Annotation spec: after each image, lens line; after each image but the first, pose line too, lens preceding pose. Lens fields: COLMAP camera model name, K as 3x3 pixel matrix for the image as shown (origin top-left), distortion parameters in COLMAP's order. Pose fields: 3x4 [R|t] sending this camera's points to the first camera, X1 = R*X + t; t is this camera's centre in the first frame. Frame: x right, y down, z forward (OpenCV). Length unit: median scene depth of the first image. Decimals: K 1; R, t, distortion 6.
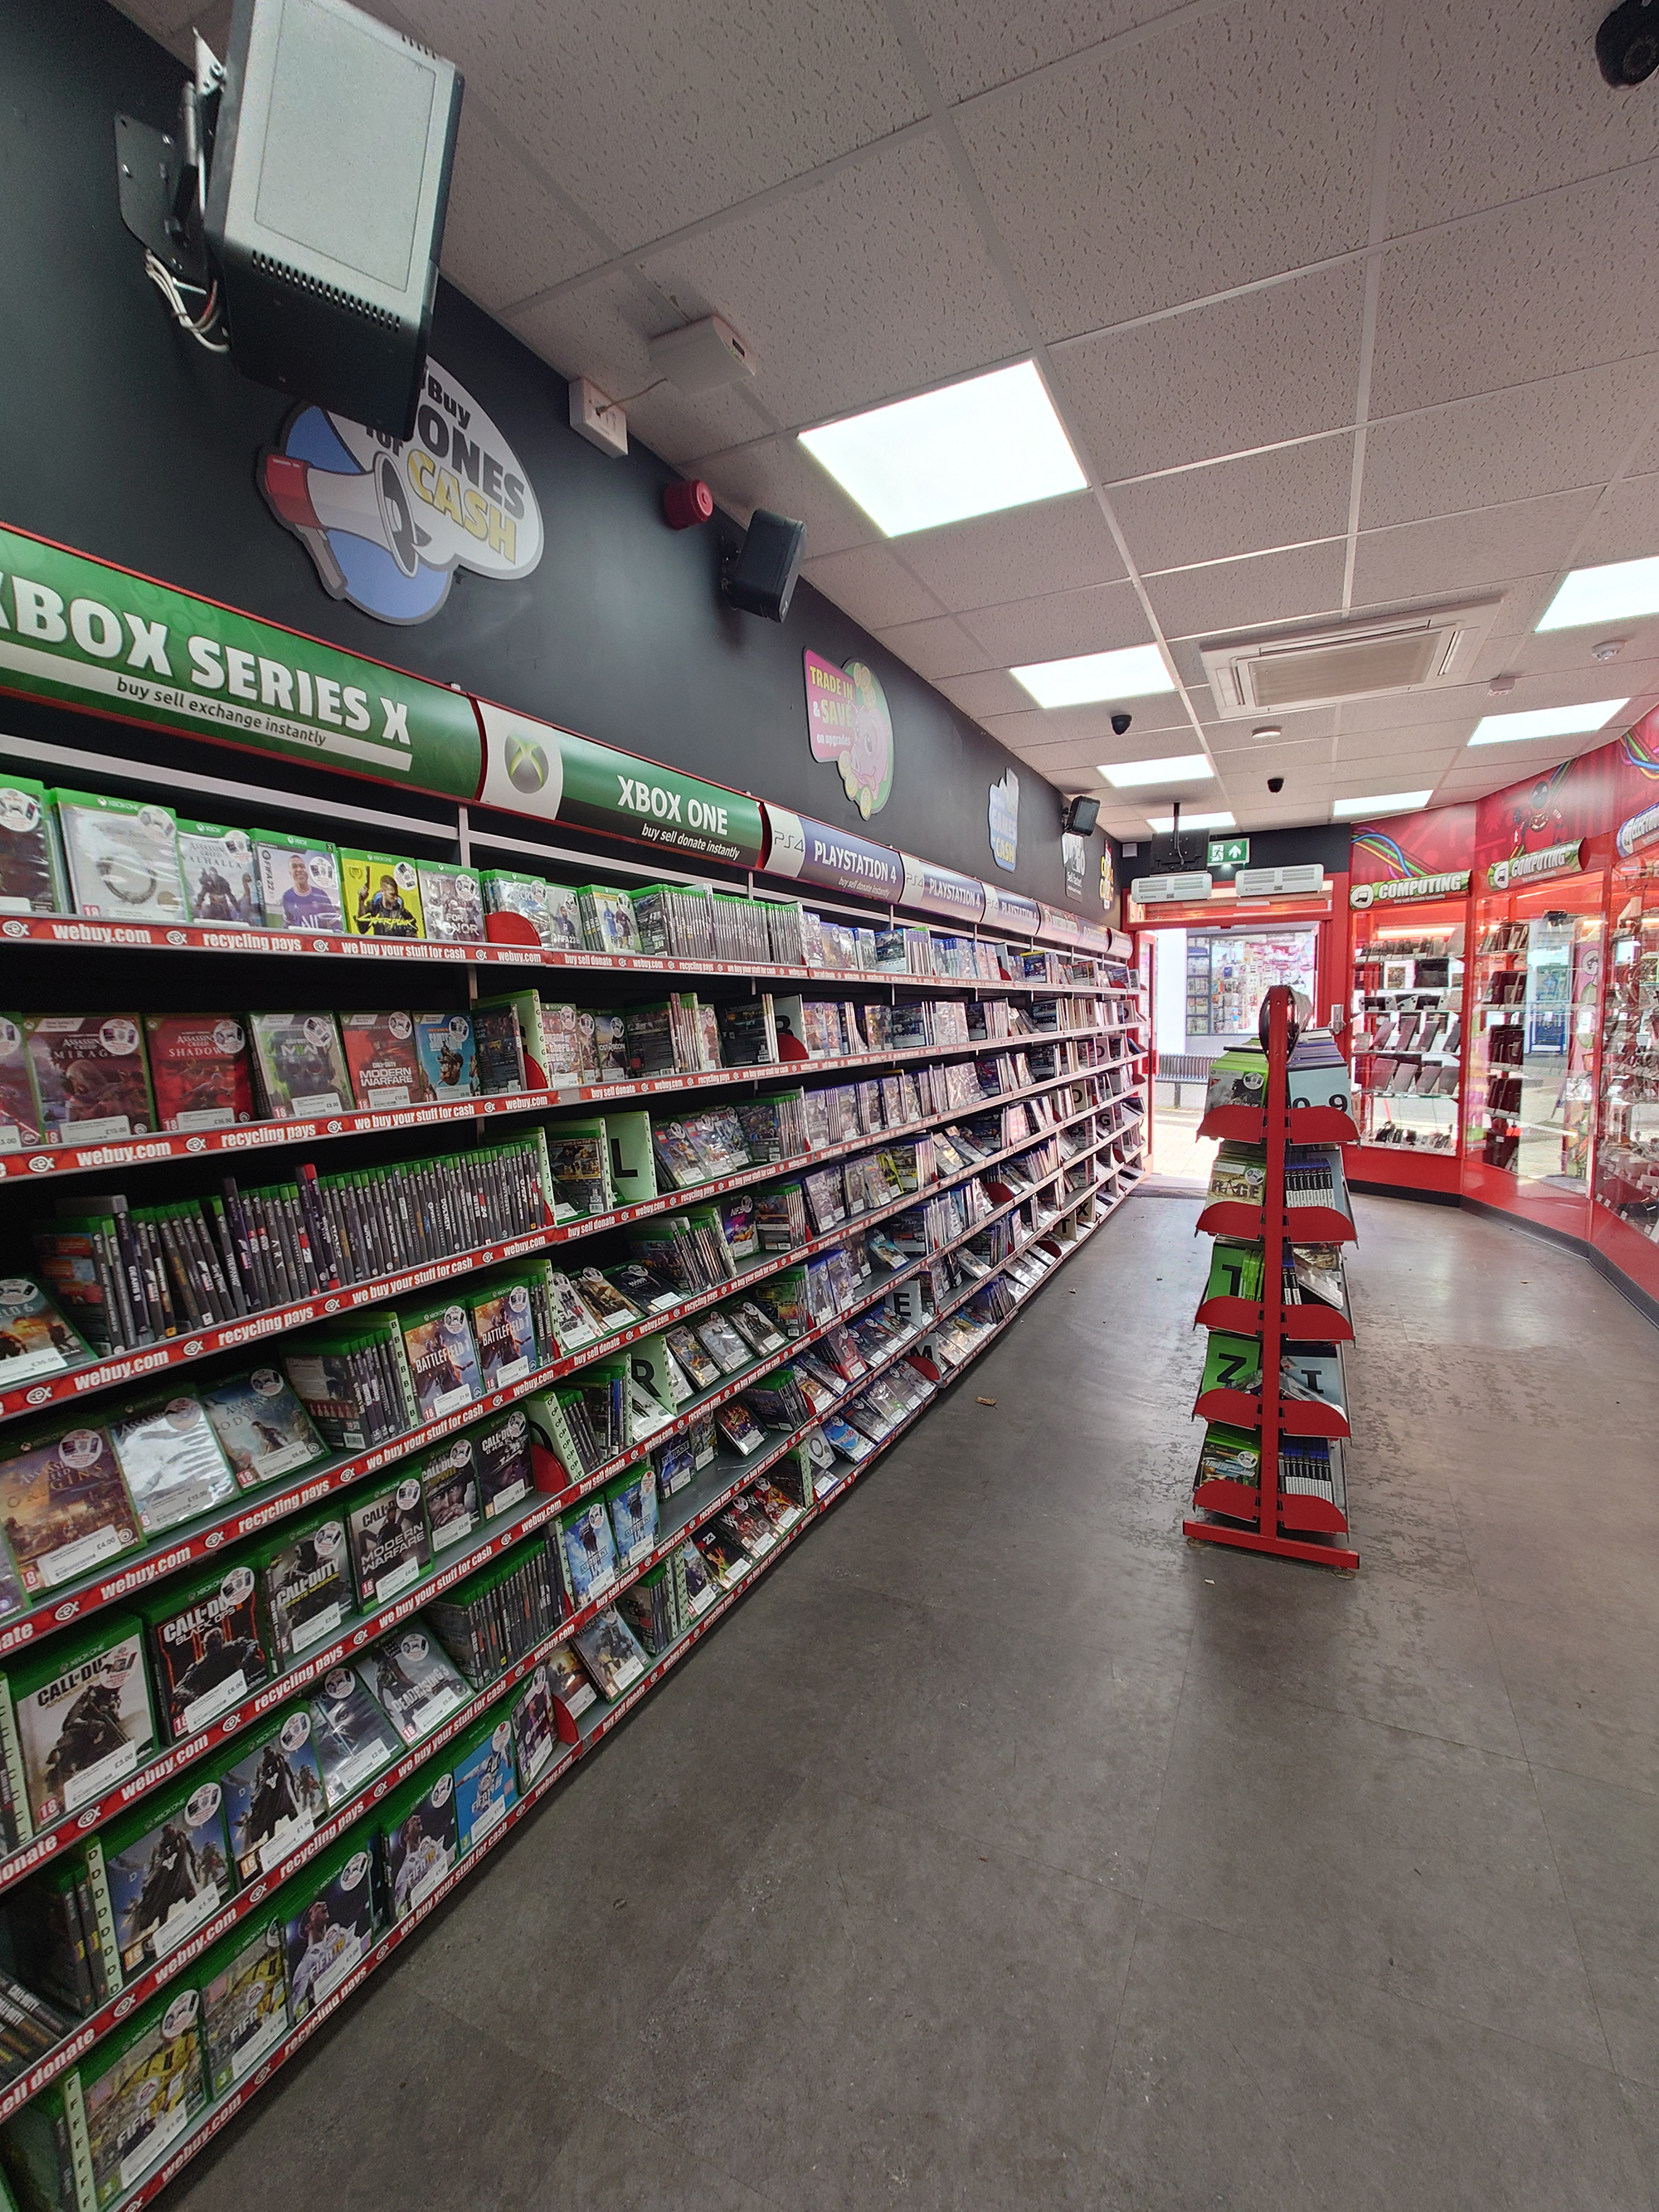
lens RADIAL K [[985.3, 0, 827.8], [0, 985.3, 1112.3], [0, 0, 1]] dist [0.005234, -0.001938]
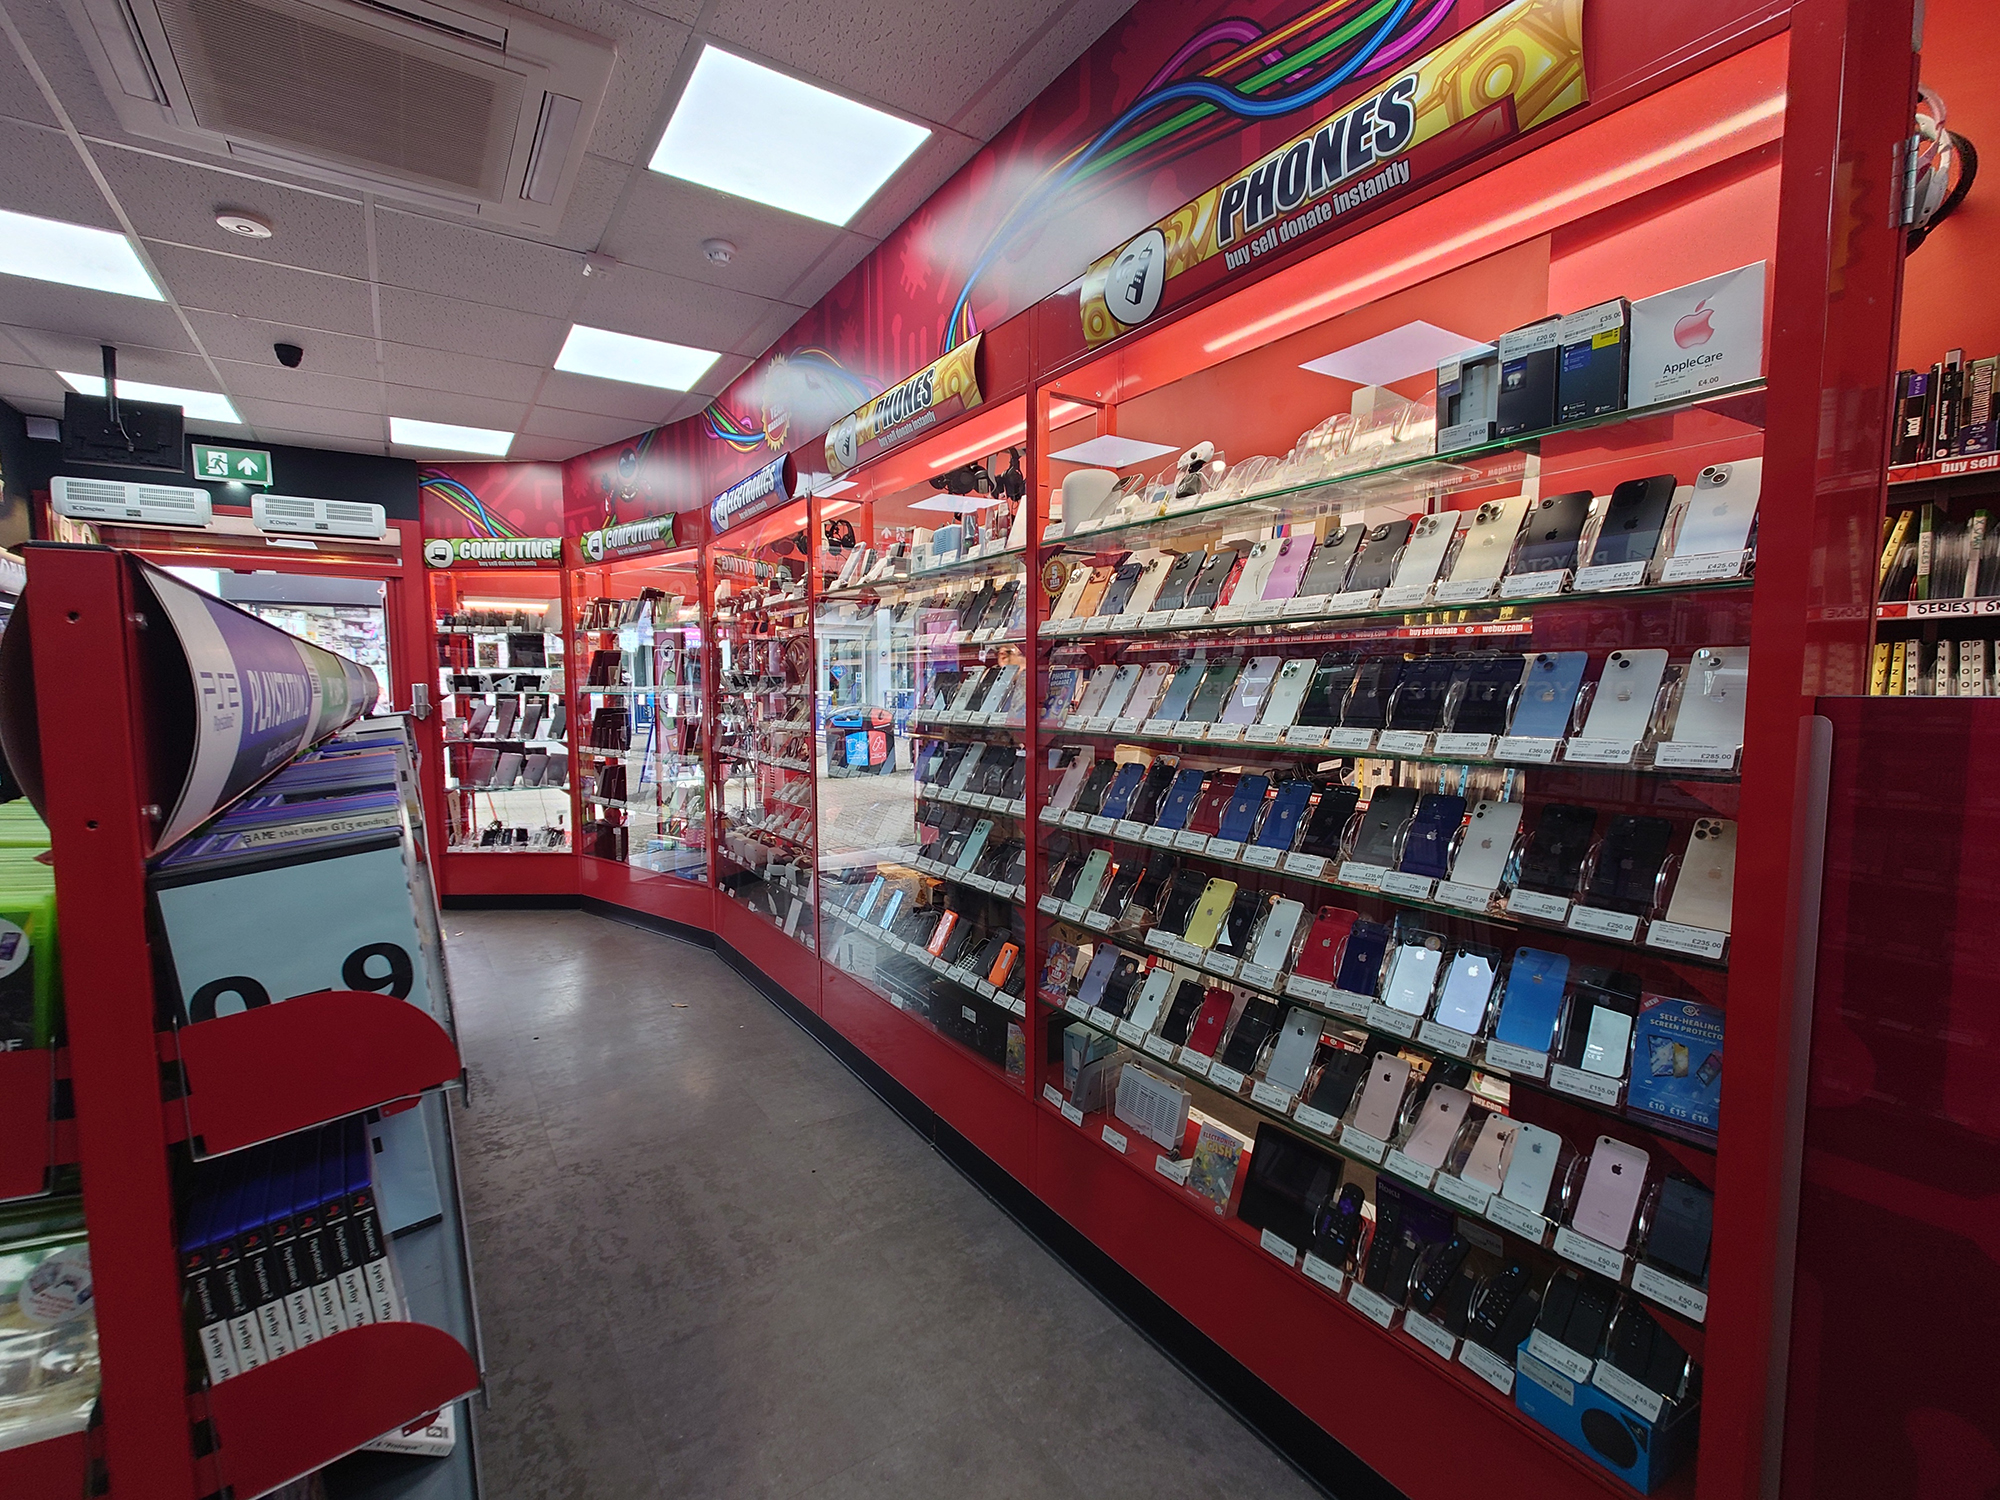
lens RADIAL K [[890.8, 0, 1000.3], [0, 890.8, 760.4], [0, 0, 1]] dist [0.005234, -0.001938]
pose [[0.504033, -0.051747, 0.862133, 0.129297], [0.077975, 0.996854, 0.014246, -0.020802], [-0.860157, 0.060045, 0.506482, 0.235832]]
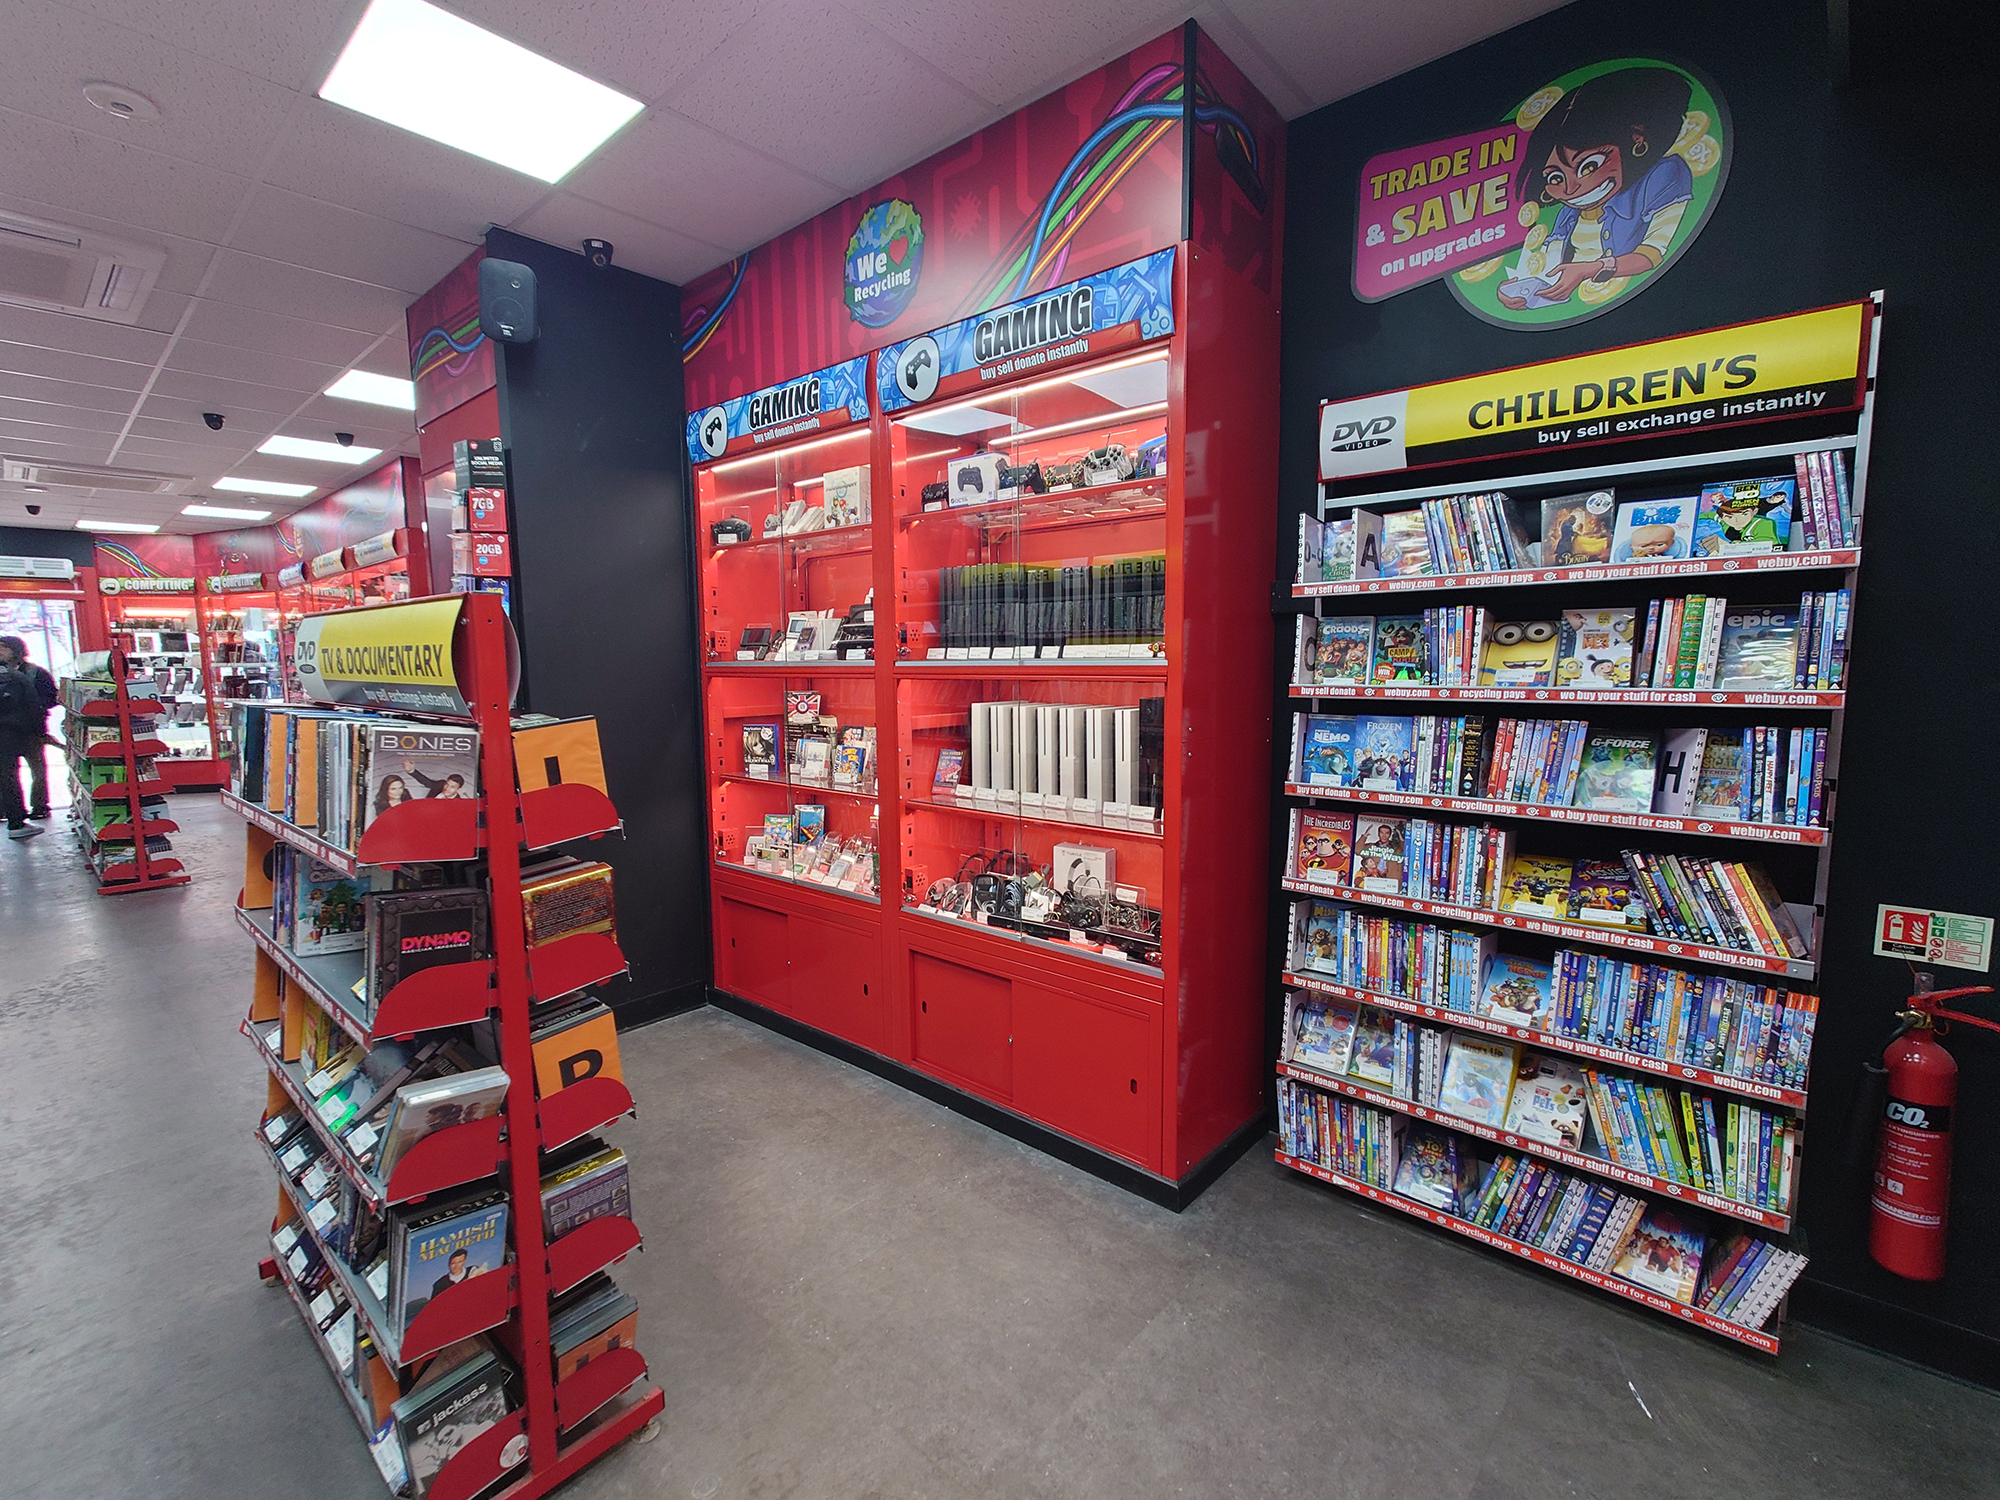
lens RADIAL K [[890.8, 0, 993.2], [0, 890.8, 756.3], [0, 0, 1]] dist [0.005234, -0.001938]
pose [[0.275788, -0.088103, 0.957172, -0.364840], [0.099075, 0.993092, 0.062863, 0.069938], [-0.956099, 0.077495, 0.282612, -0.565039]]
